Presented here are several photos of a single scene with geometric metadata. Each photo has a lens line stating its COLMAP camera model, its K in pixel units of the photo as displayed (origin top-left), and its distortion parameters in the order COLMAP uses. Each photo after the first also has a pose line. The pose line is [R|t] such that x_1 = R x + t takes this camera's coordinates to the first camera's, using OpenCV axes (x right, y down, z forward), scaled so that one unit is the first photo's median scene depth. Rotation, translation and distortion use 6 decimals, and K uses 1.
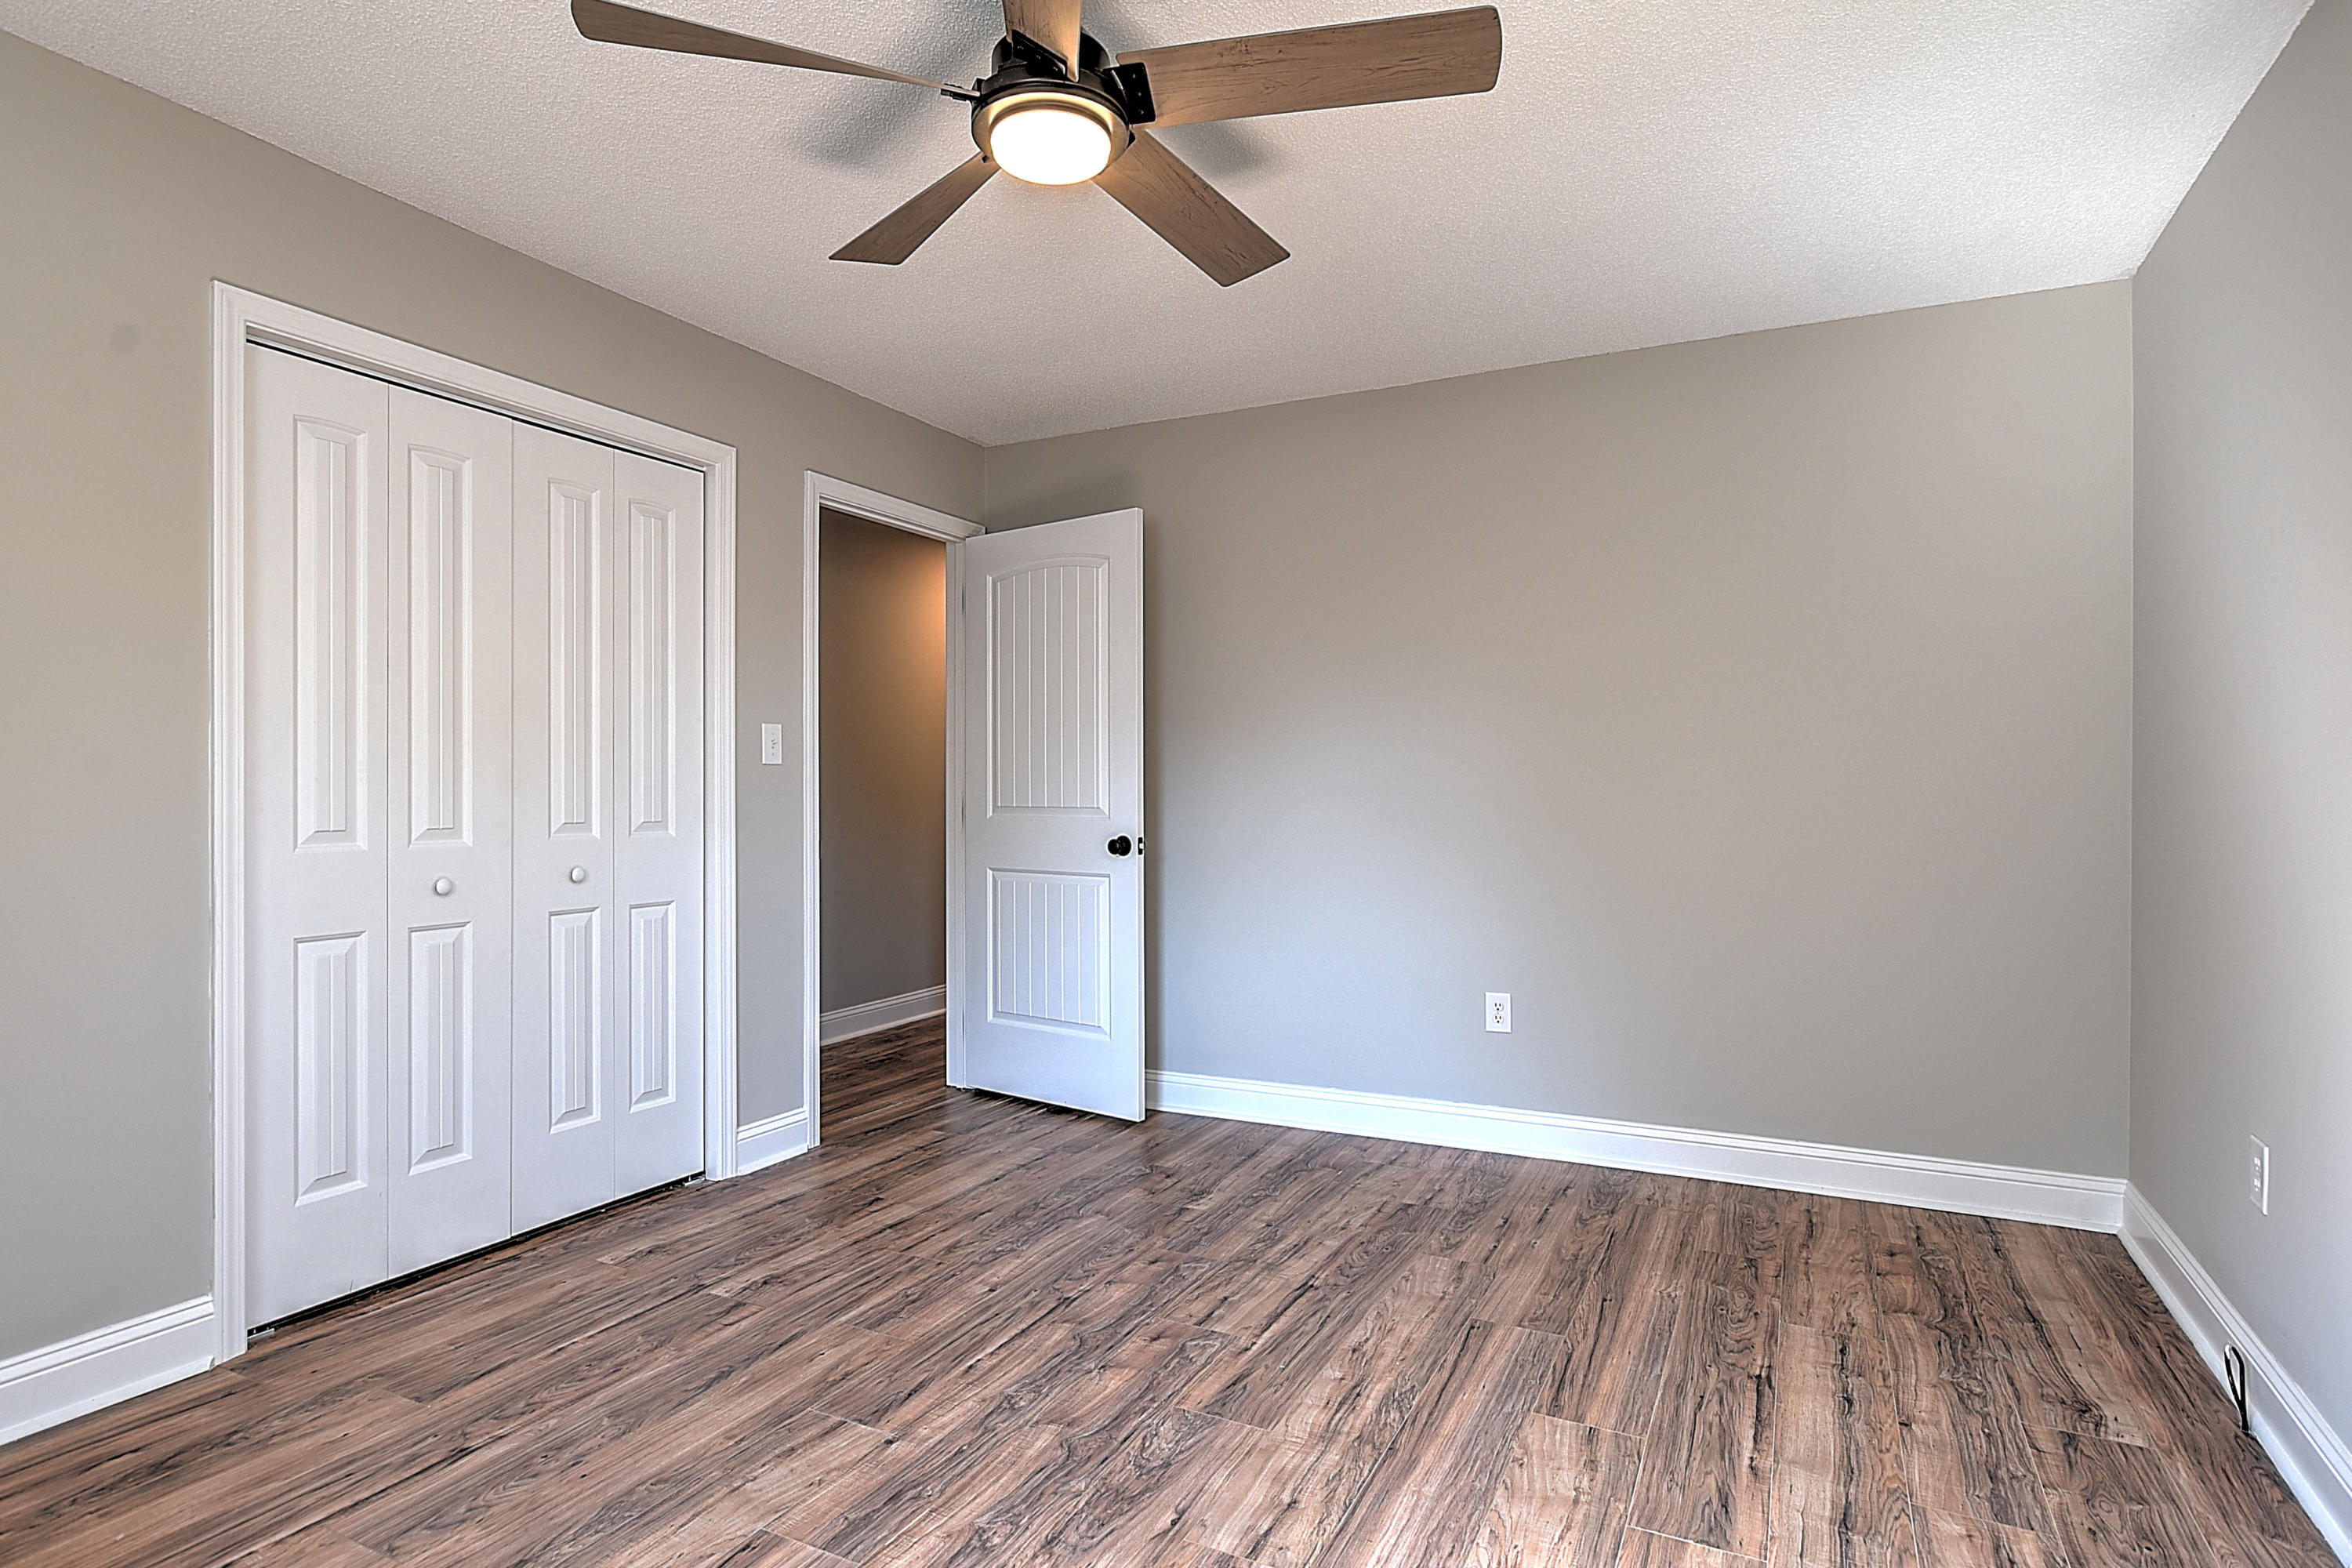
lens RADIAL K [[1261.3, 0, 1149.1], [0, 1261.3, 787.0], [0, 0, 1]] dist [-0.013036, 0.010119]
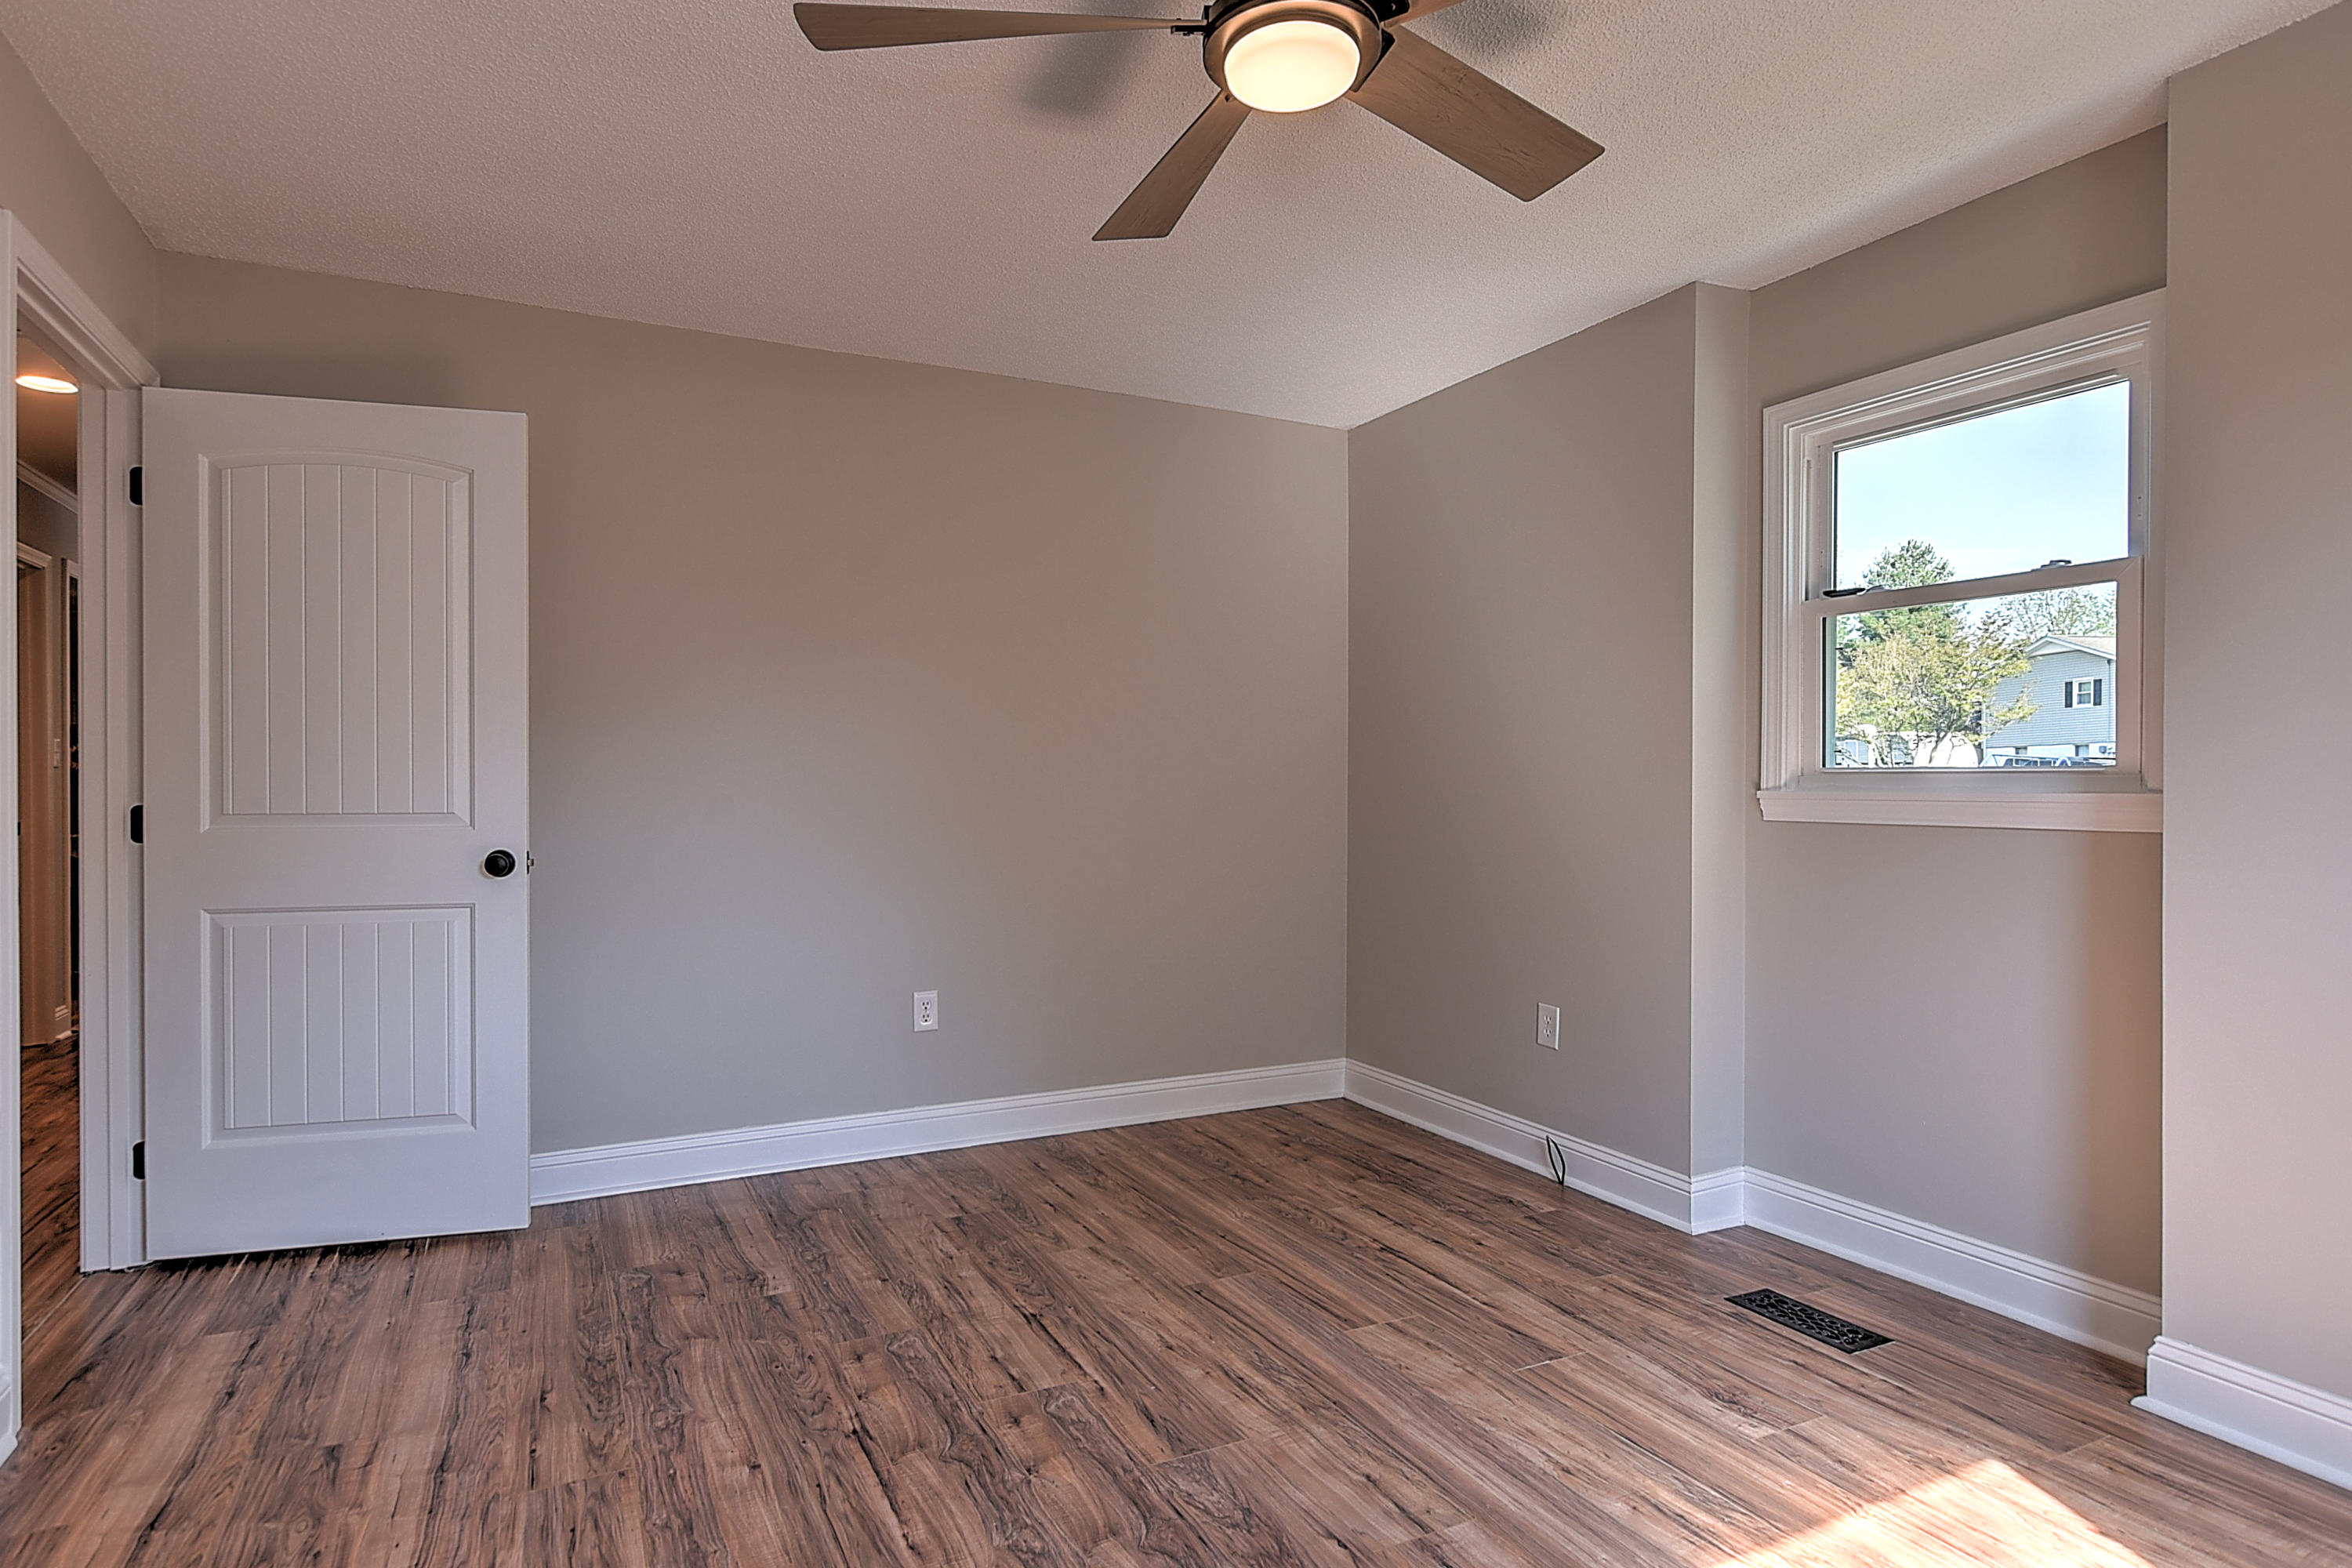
lens RADIAL K [[1261.3, 0, 1149.1], [0, 1261.3, 787.0], [0, 0, 1]] dist [-0.013036, 0.010119]
pose [[0.587656, -0.003303, 0.809104, -0.568116], [-0.002083, 0.999982, 0.005596, -0.004873], [-0.809108, -0.004974, 0.587639, 0.367567]]
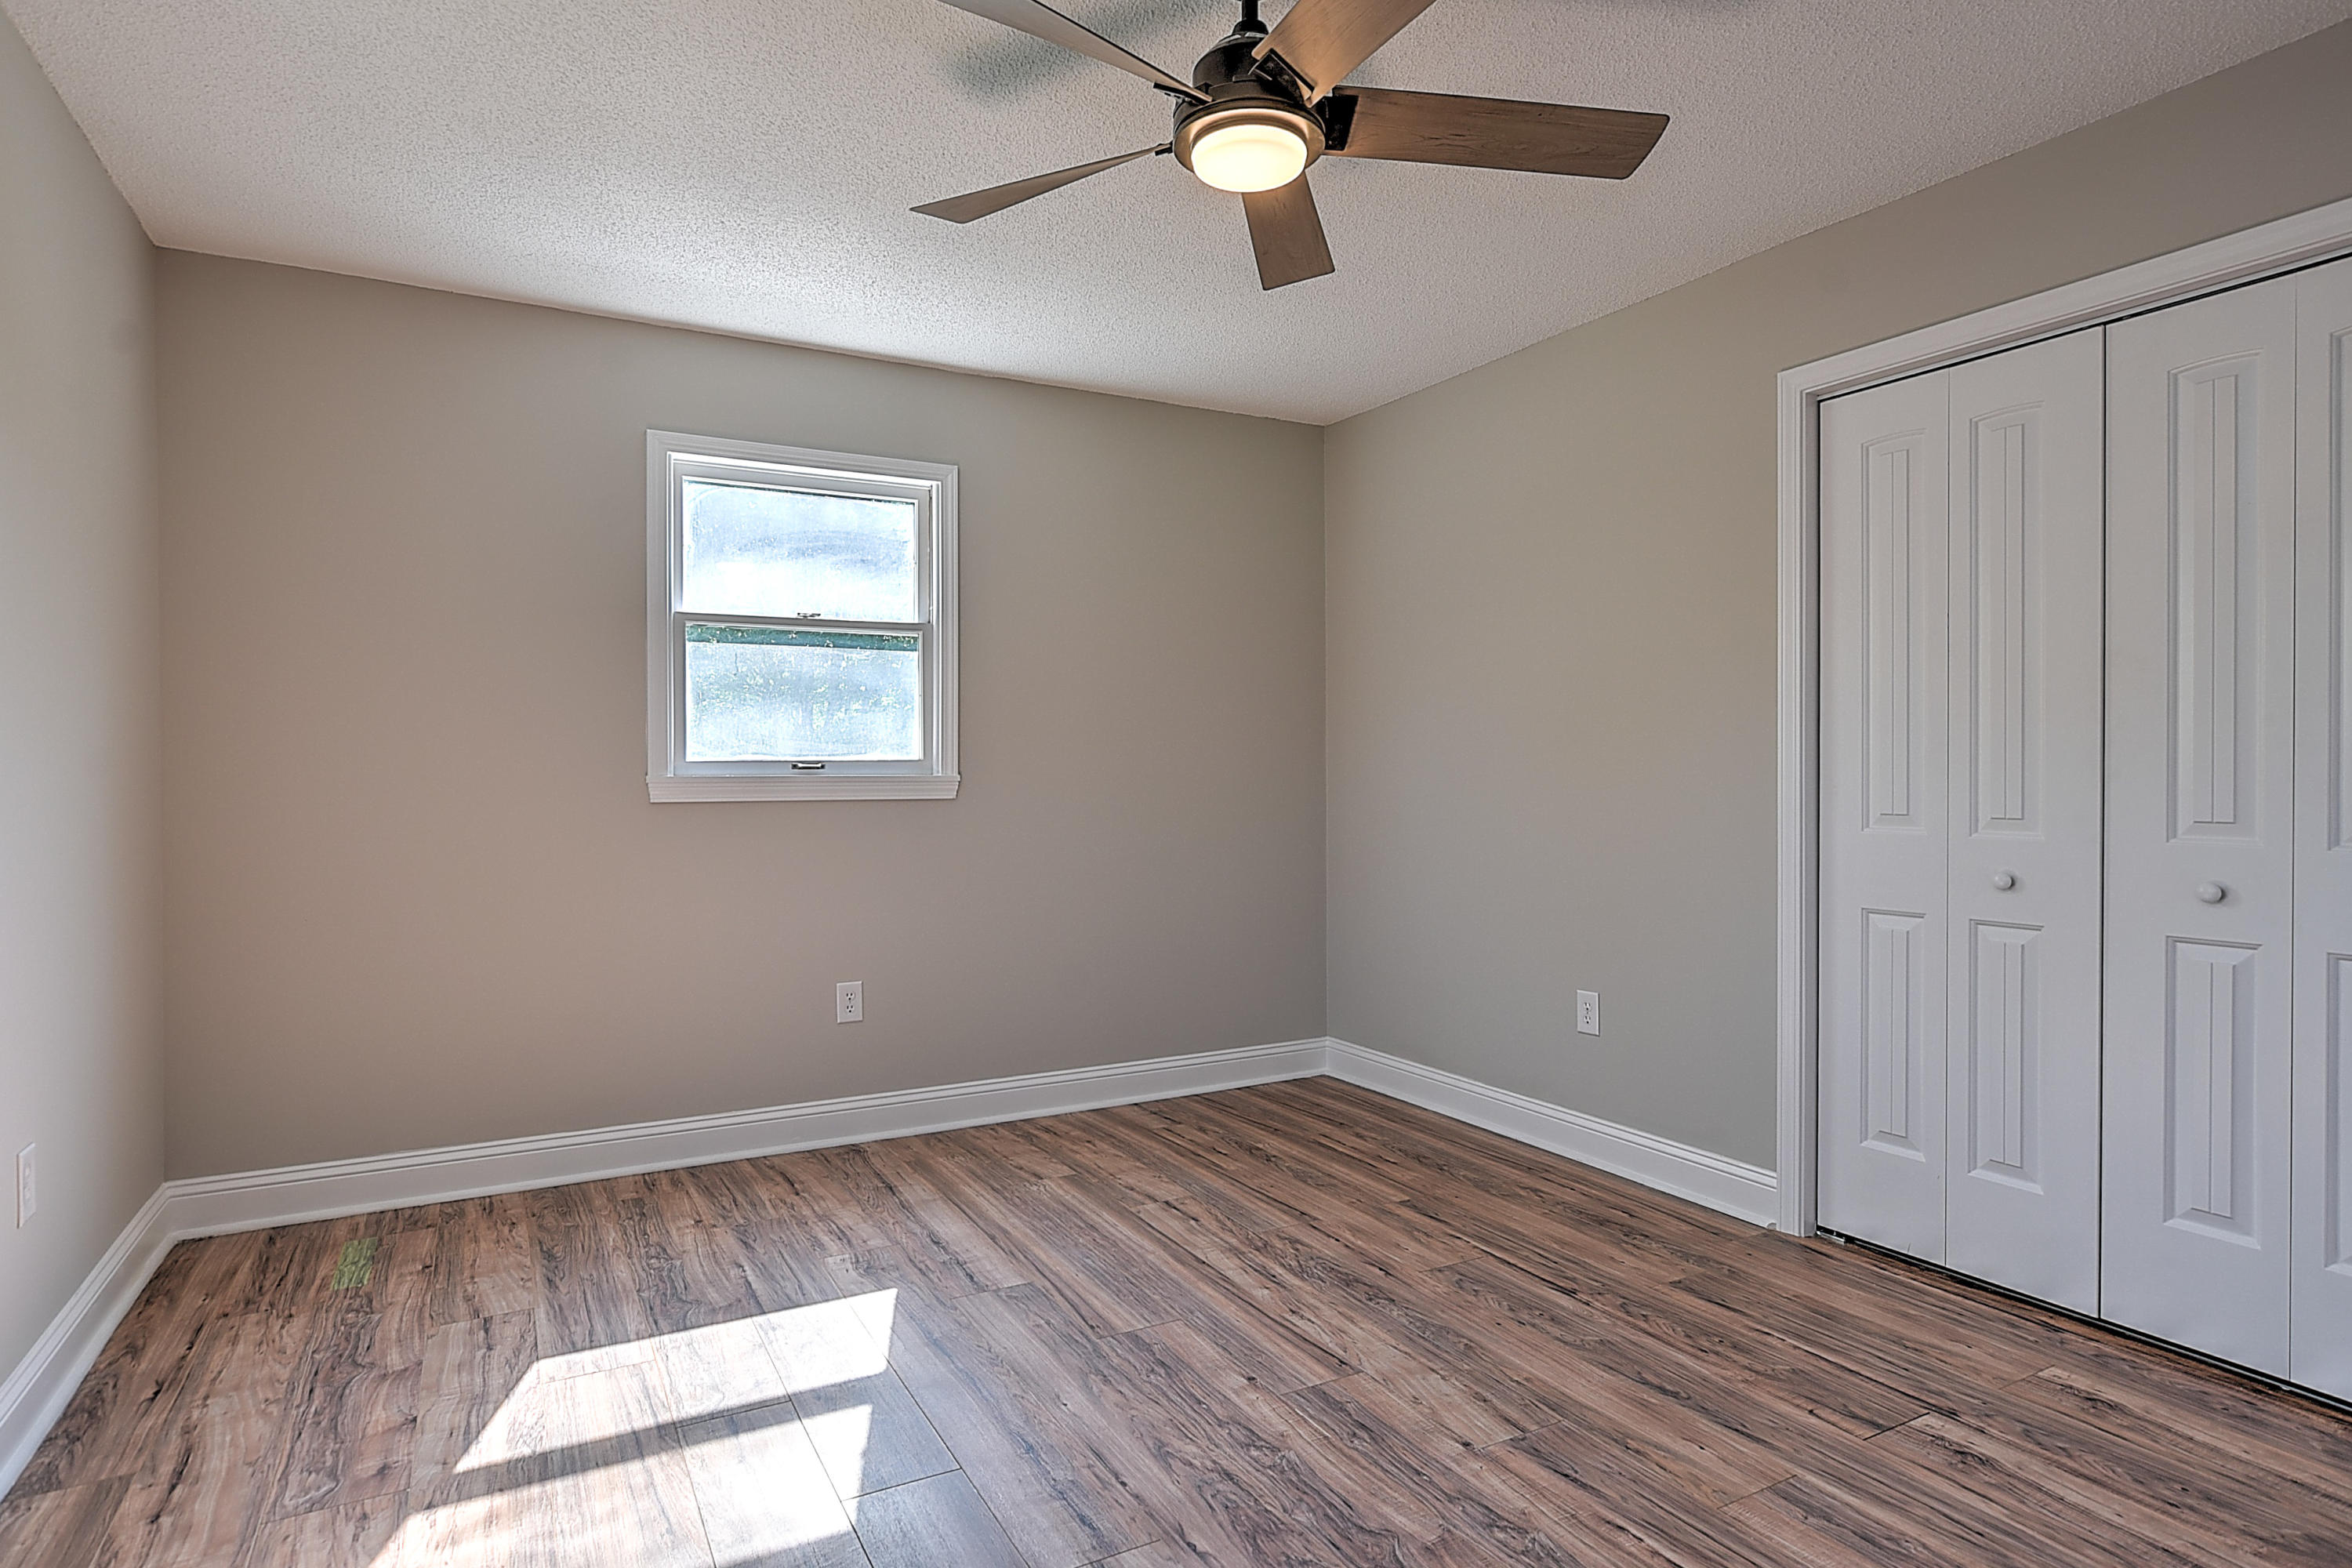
lens RADIAL K [[1226.0, 0, 1152.9], [0, 1226.0, 790.1], [0, 0, 1]] dist [-0.013813, 0.008897]
pose [[-0.563787, 0.009836, -0.825862, 0.529835], [0.003596, 0.999949, 0.009455, 0.002456], [0.825913, 0.002361, -0.563793, 0.996139]]
